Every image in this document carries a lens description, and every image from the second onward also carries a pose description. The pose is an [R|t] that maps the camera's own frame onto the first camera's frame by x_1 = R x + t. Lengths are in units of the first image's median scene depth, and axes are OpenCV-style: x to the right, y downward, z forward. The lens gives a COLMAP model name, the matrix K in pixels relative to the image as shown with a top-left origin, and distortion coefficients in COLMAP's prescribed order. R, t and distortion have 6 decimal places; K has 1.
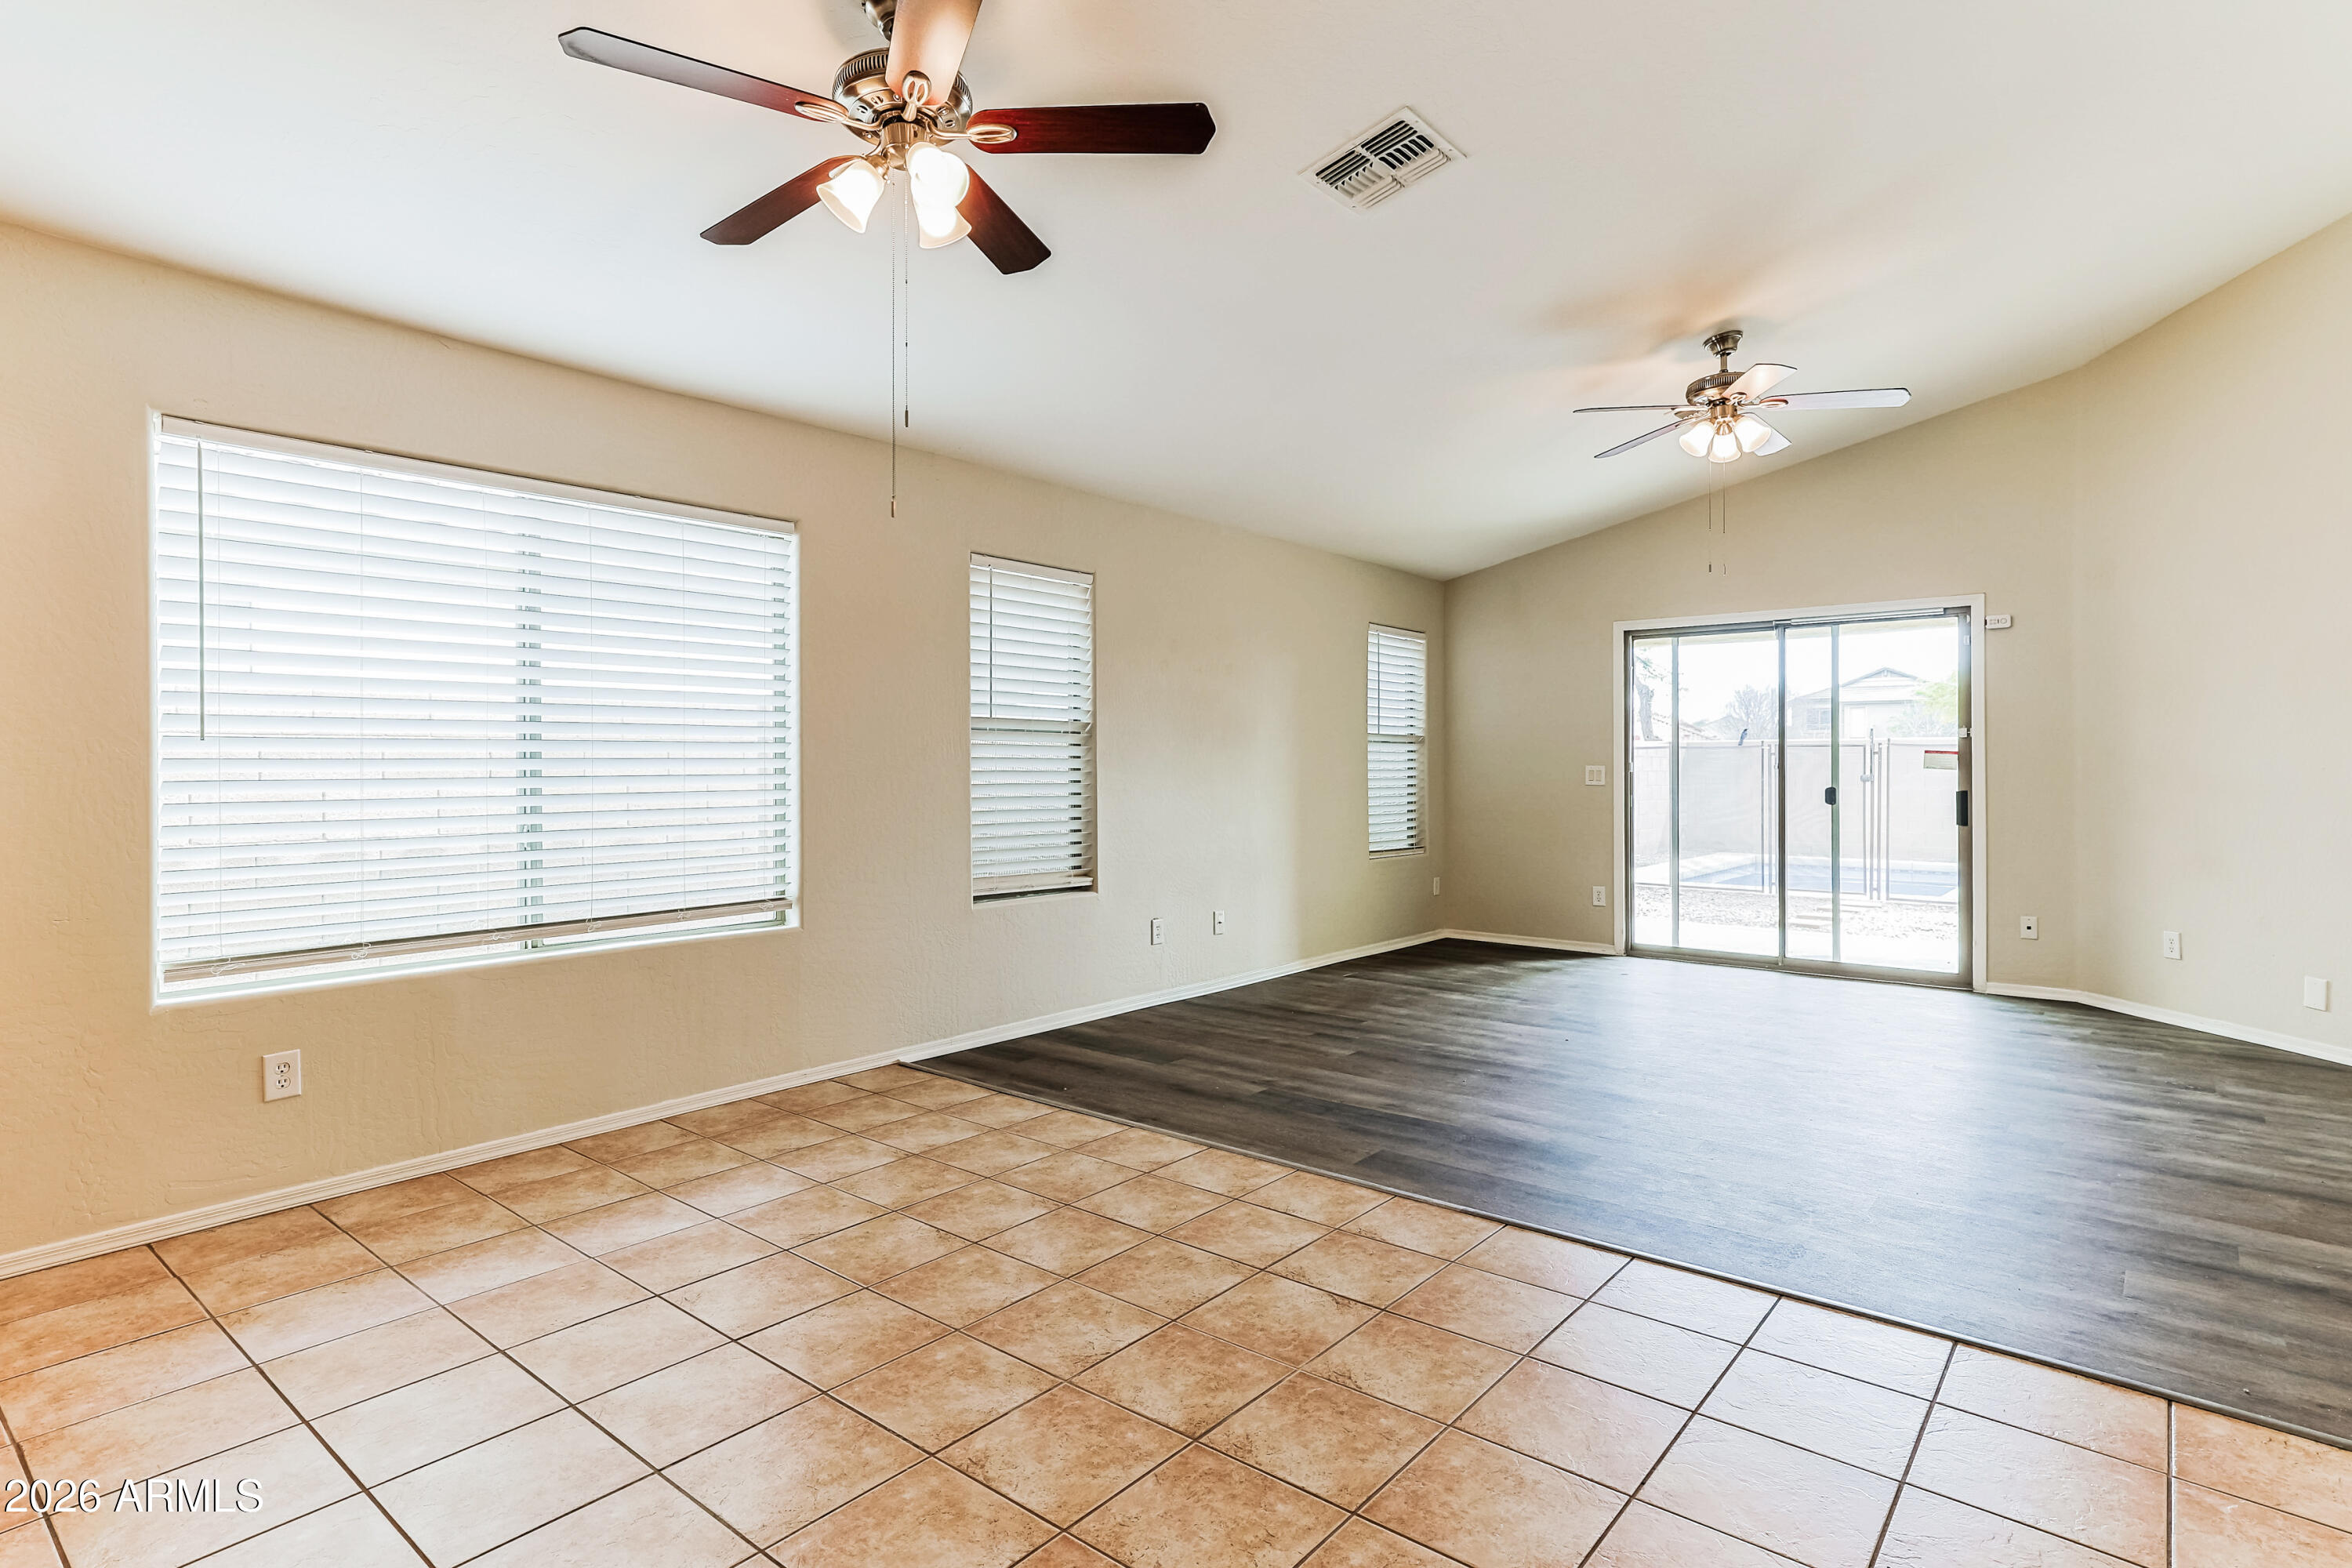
lens RADIAL K [[1185.1, 0, 1188.4], [0, 1185.1, 781.8], [0, 0, 1]] dist [0.018204, 0.000522]
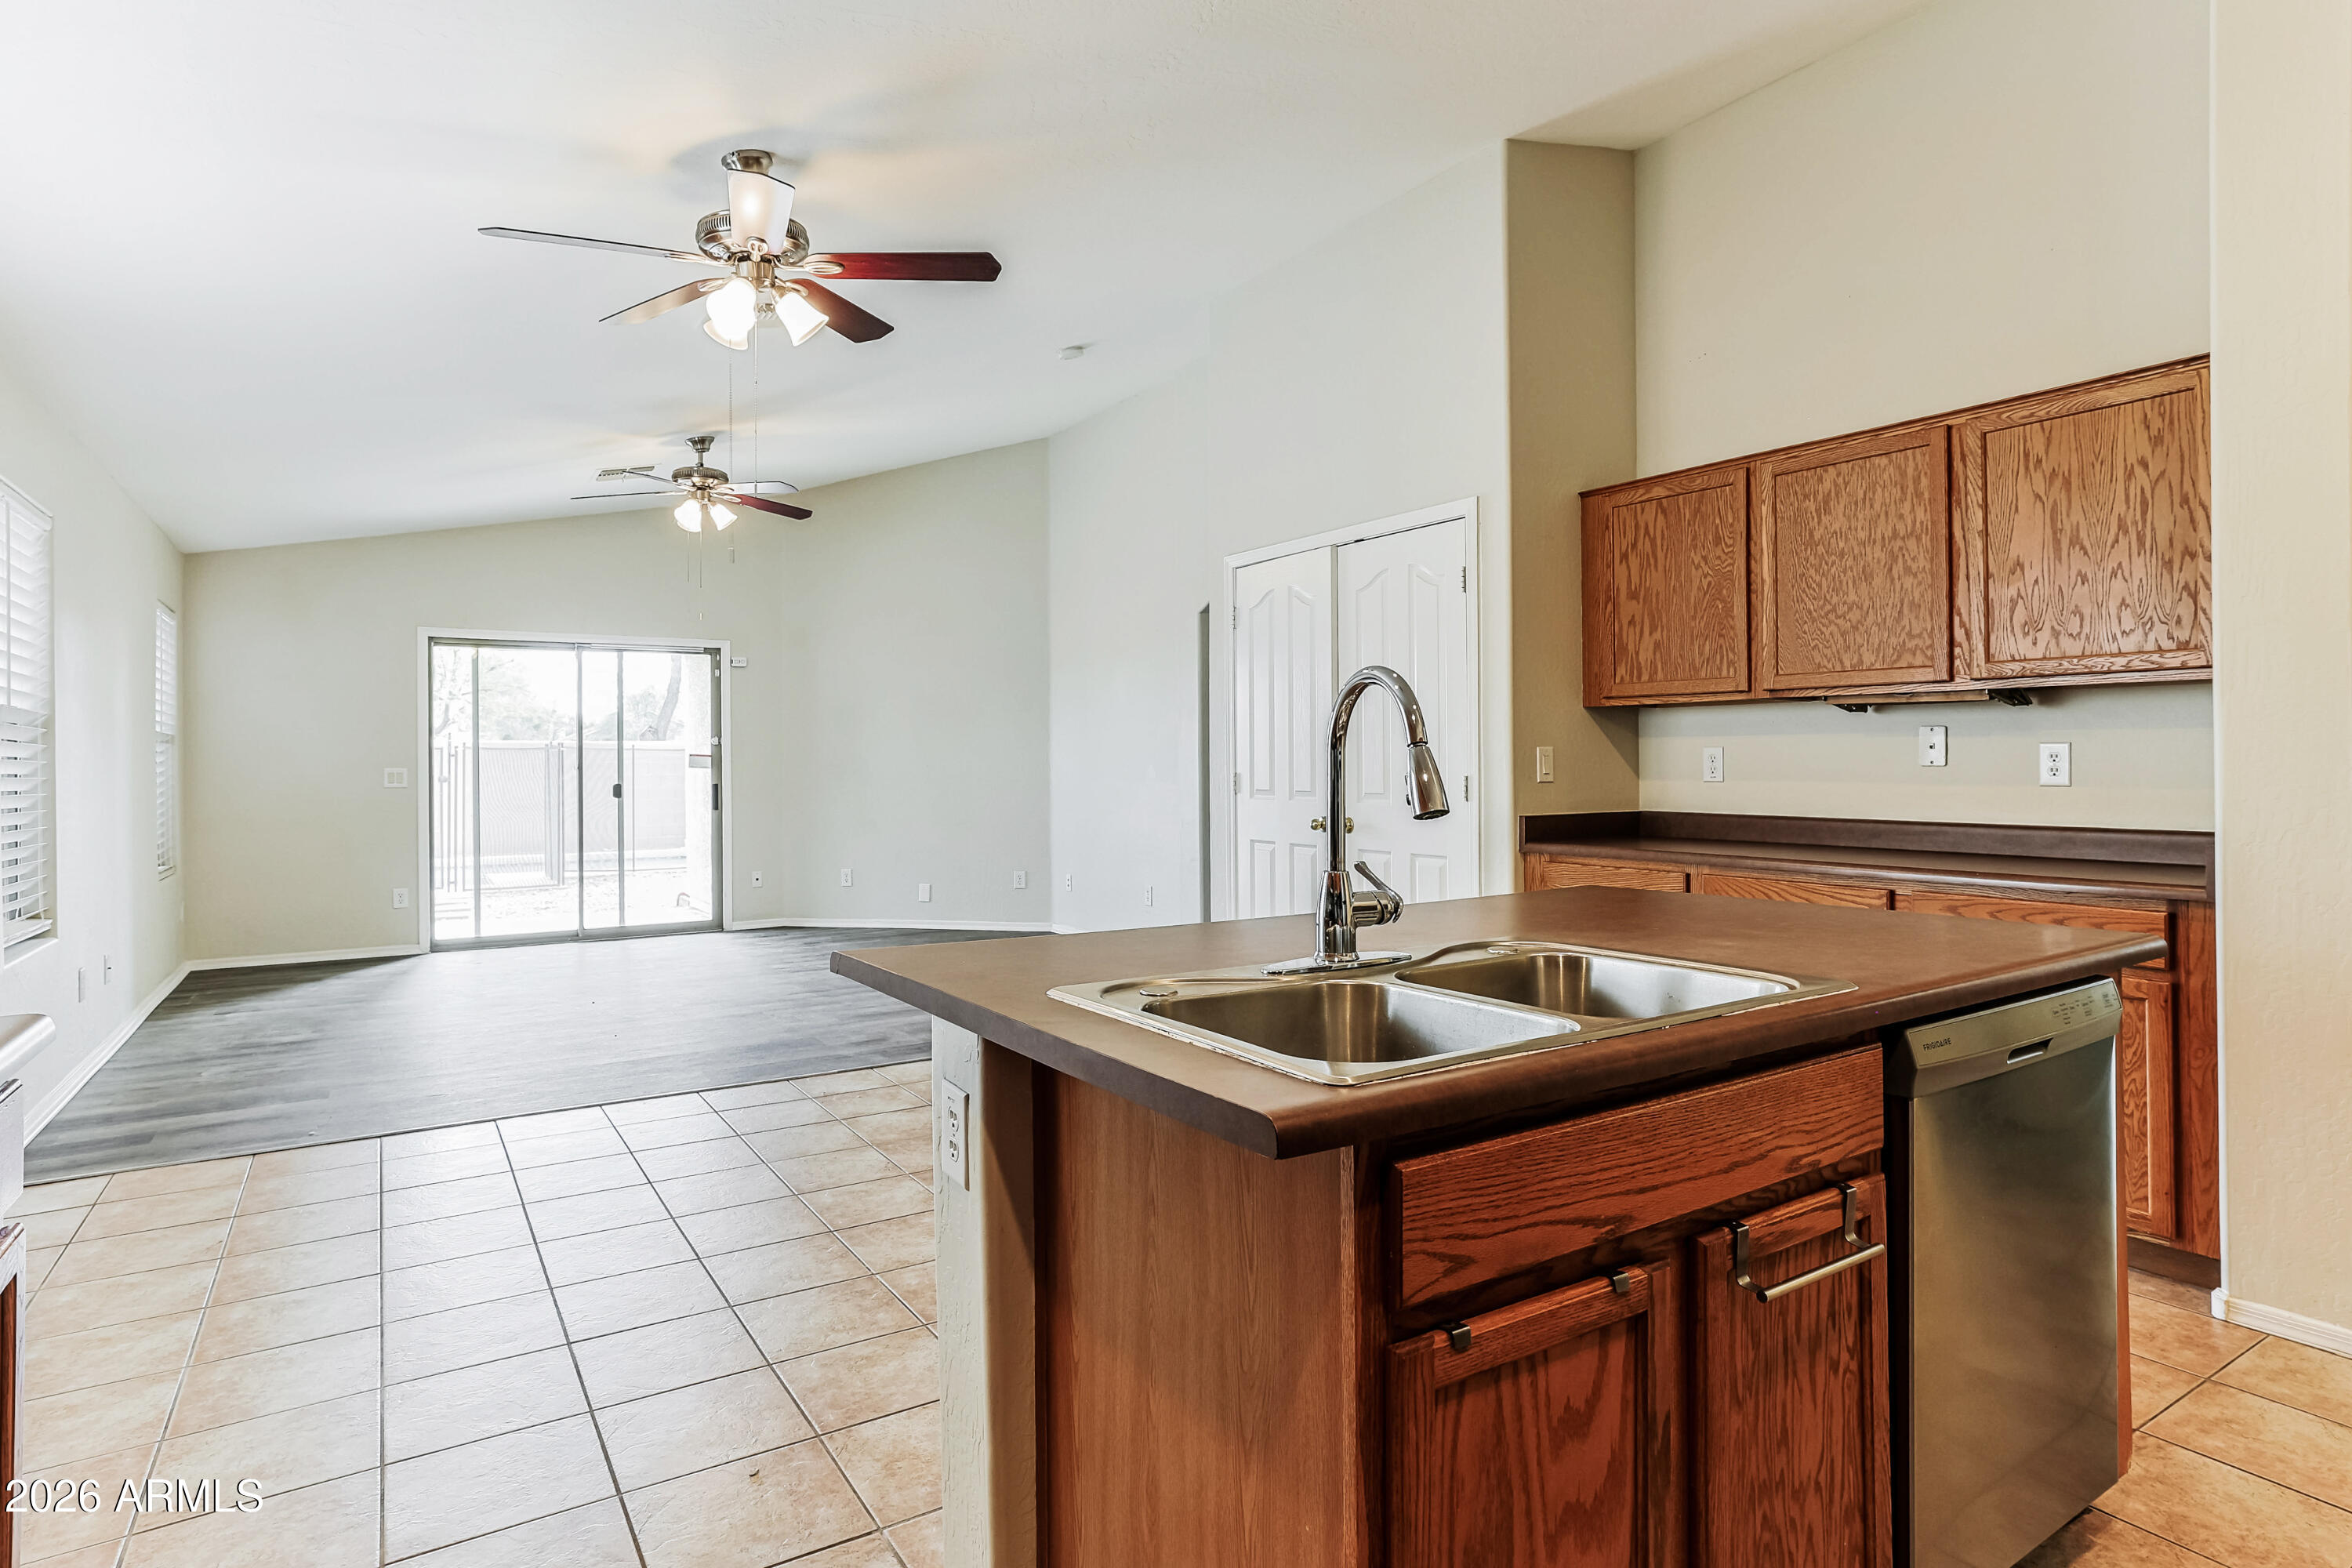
lens RADIAL K [[1185.1, 0, 1188.9], [0, 1185.1, 762.0], [0, 0, 1]] dist [0.018204, 0.000522]
pose [[0.324888, -0.002735, 0.945748, -0.422992], [0.020383, 0.999784, -0.004110, -0.000651], [-0.945533, 0.020613, 0.324874, 0.050423]]
